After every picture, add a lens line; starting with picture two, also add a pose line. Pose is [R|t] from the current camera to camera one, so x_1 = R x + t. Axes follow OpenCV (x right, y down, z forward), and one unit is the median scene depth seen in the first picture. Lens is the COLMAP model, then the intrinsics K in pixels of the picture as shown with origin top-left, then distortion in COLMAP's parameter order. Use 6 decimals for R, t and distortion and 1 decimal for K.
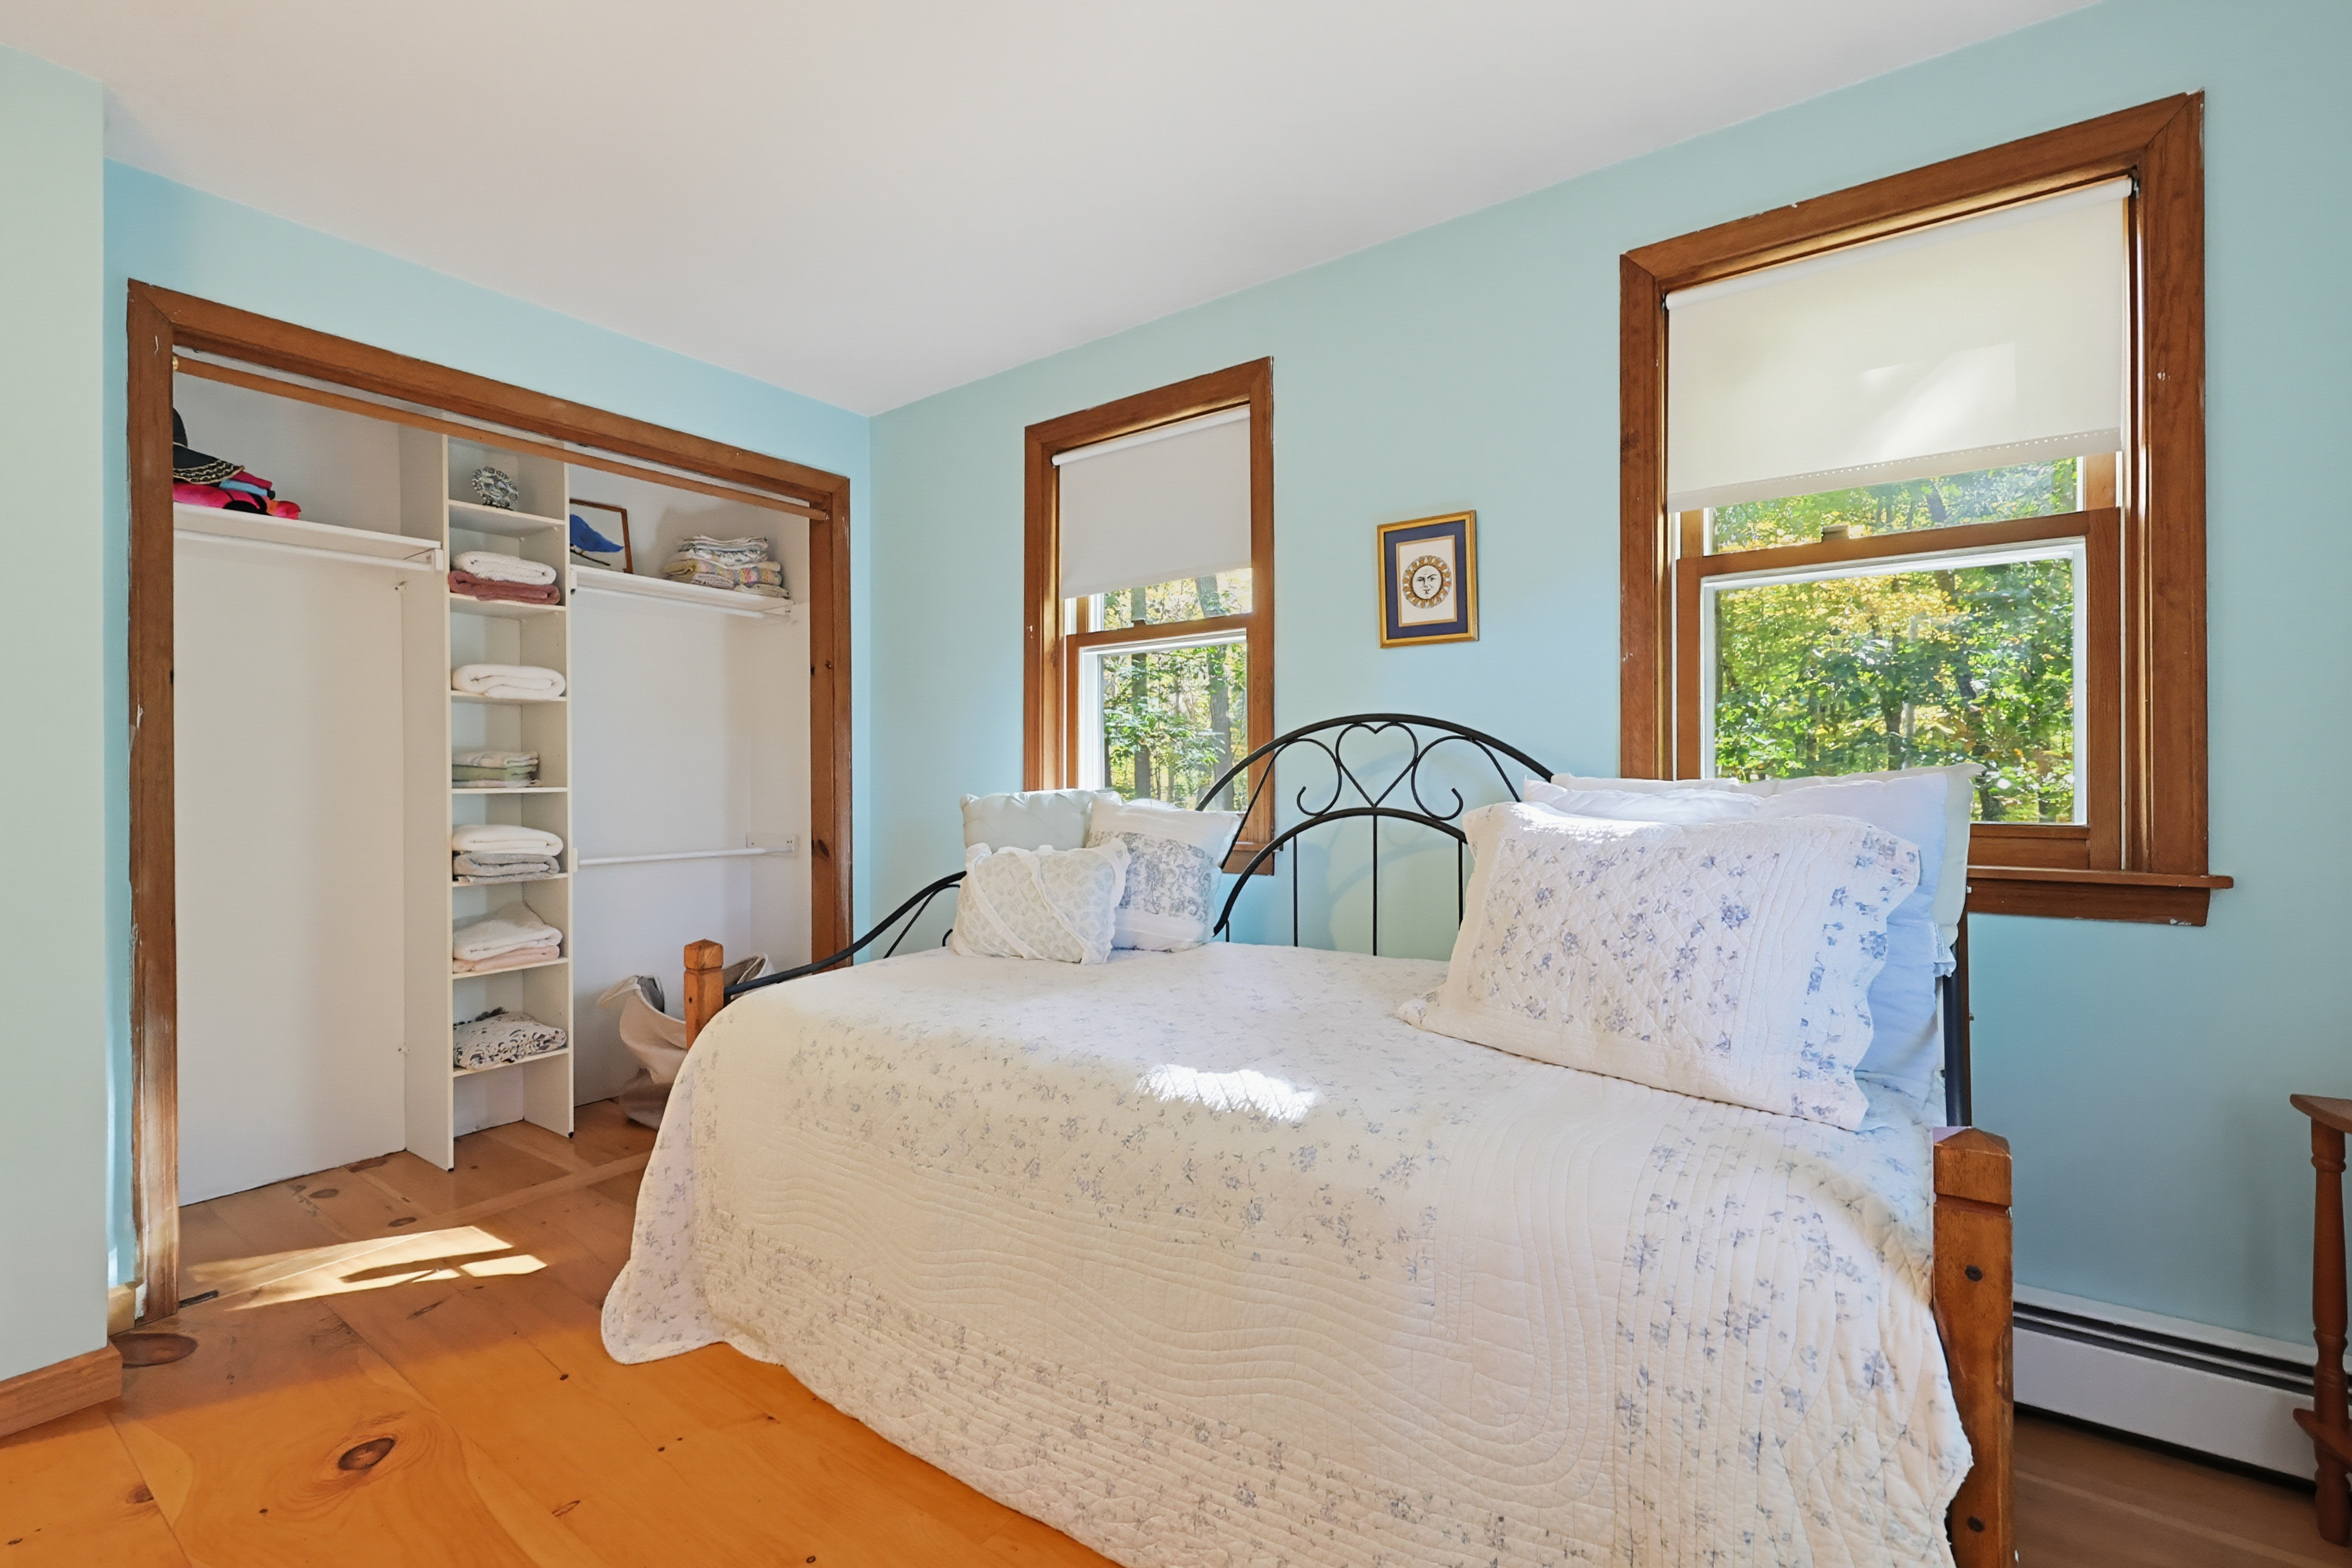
lens RADIAL K [[1036.0, 0, 1188.0], [0, 1036.0, 782.6], [0, 0, 1]] dist [-0.002750, -0.000565]
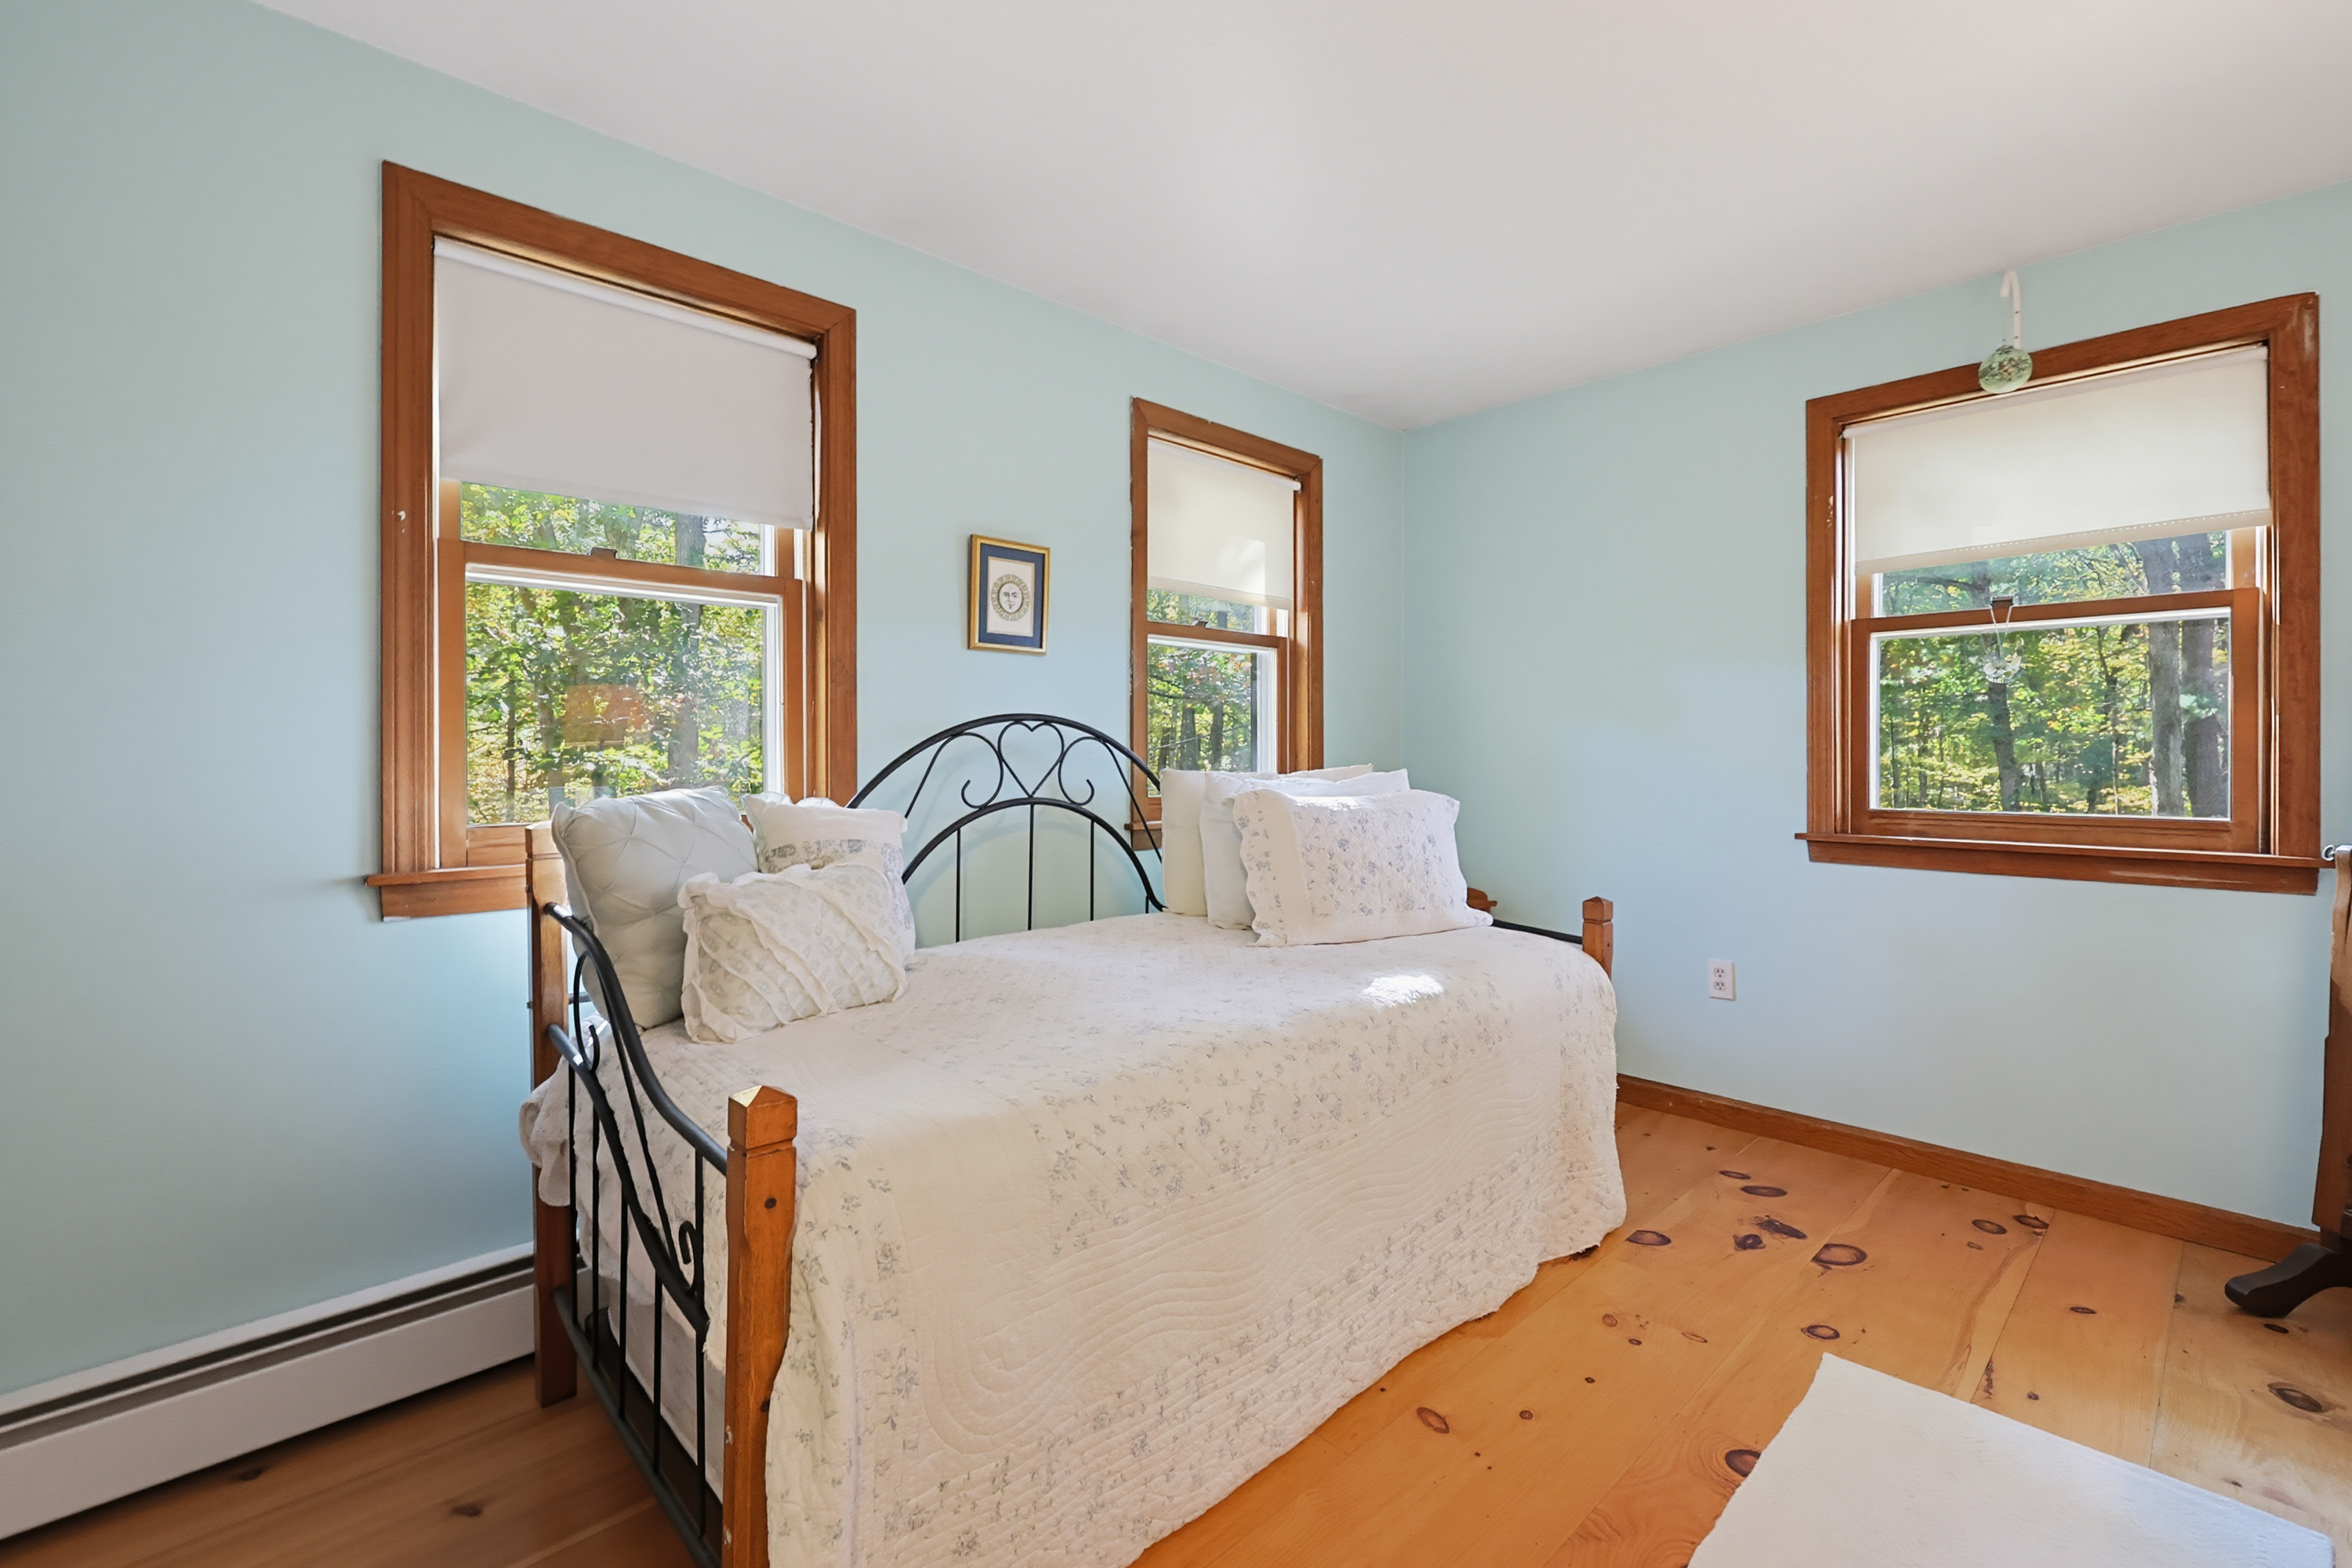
lens RADIAL K [[1028.3, 0, 1179.4], [0, 1028.3, 760.8], [0, 0, 1]] dist [-0.002352, -0.000129]
pose [[0.178477, 0.002402, 0.983941, -0.846605], [0.000091, 0.999997, -0.002457, -0.012314], [-0.983944, 0.000528, 0.178476, 0.619436]]
